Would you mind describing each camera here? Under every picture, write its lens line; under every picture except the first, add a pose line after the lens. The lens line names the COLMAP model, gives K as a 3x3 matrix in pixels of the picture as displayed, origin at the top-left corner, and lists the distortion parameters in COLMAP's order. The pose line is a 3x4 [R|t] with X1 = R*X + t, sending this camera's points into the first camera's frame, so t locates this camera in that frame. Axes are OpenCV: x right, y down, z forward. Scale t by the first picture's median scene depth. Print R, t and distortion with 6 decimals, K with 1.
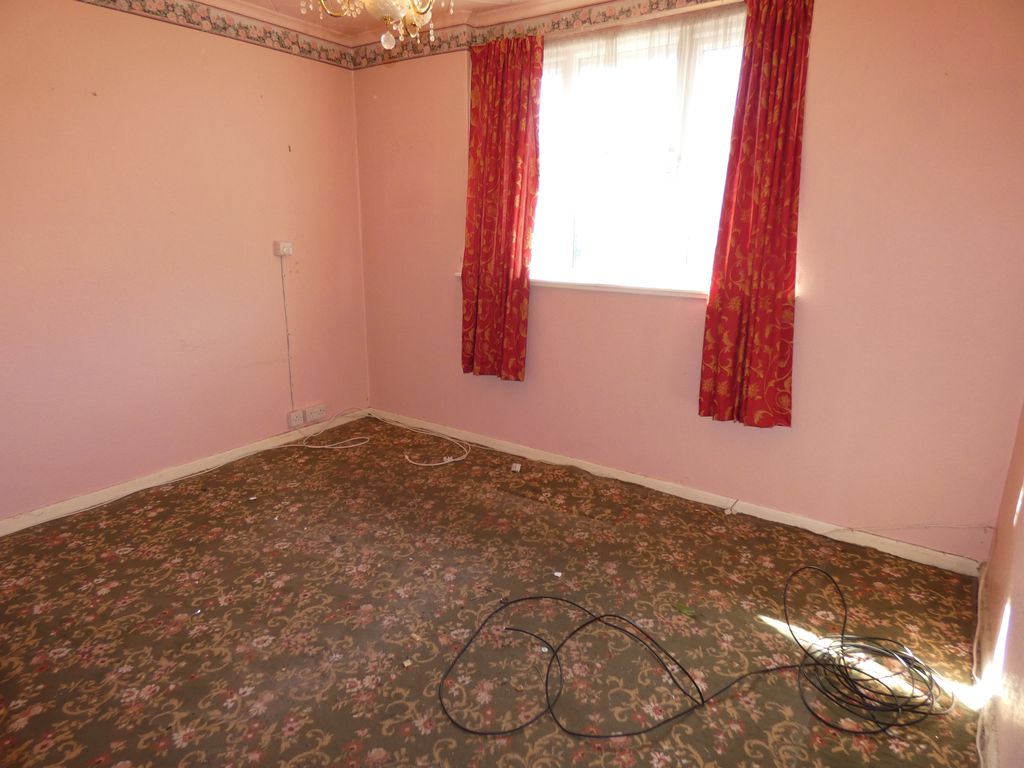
lens RADIAL K [[613.9, 0, 508.2], [0, 613.9, 384.2], [0, 0, 1]] dist [-0.006850, -0.000254]
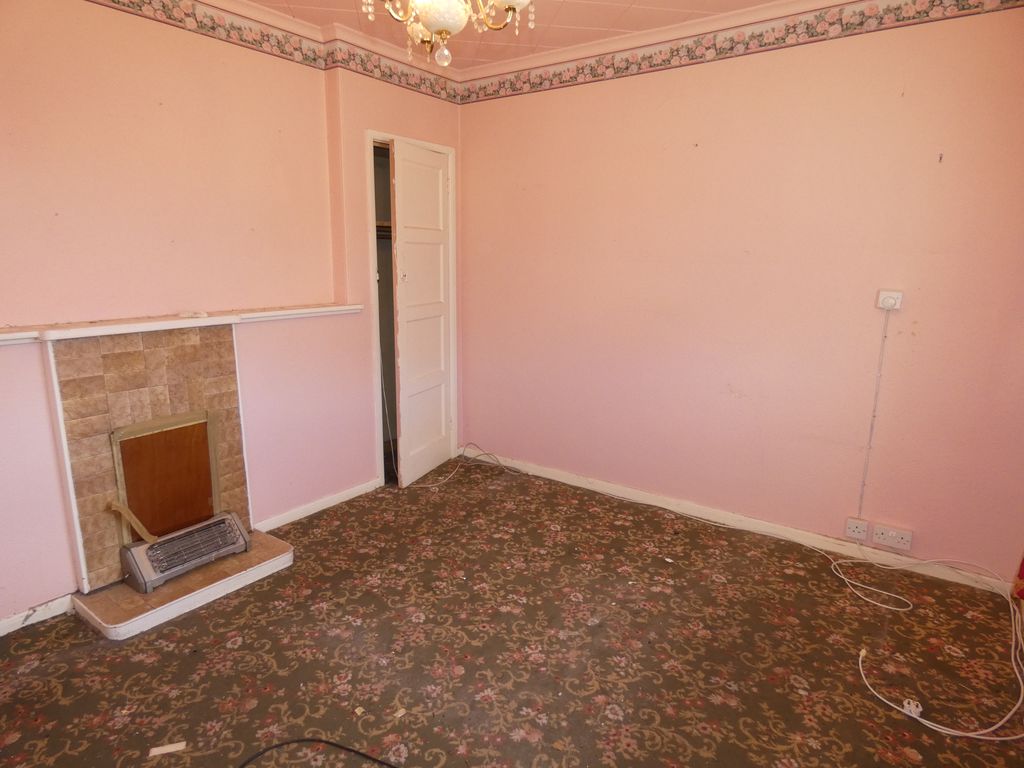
lens RADIAL K [[613.9, 0, 508.0], [0, 613.9, 382.8], [0, 0, 1]] dist [-0.006850, -0.000254]
pose [[-0.004363, 0.203189, -0.979130, 0.481968], [-0.267627, 0.943185, 0.196922, -0.203035], [0.963513, 0.262901, 0.050264, 0.747877]]
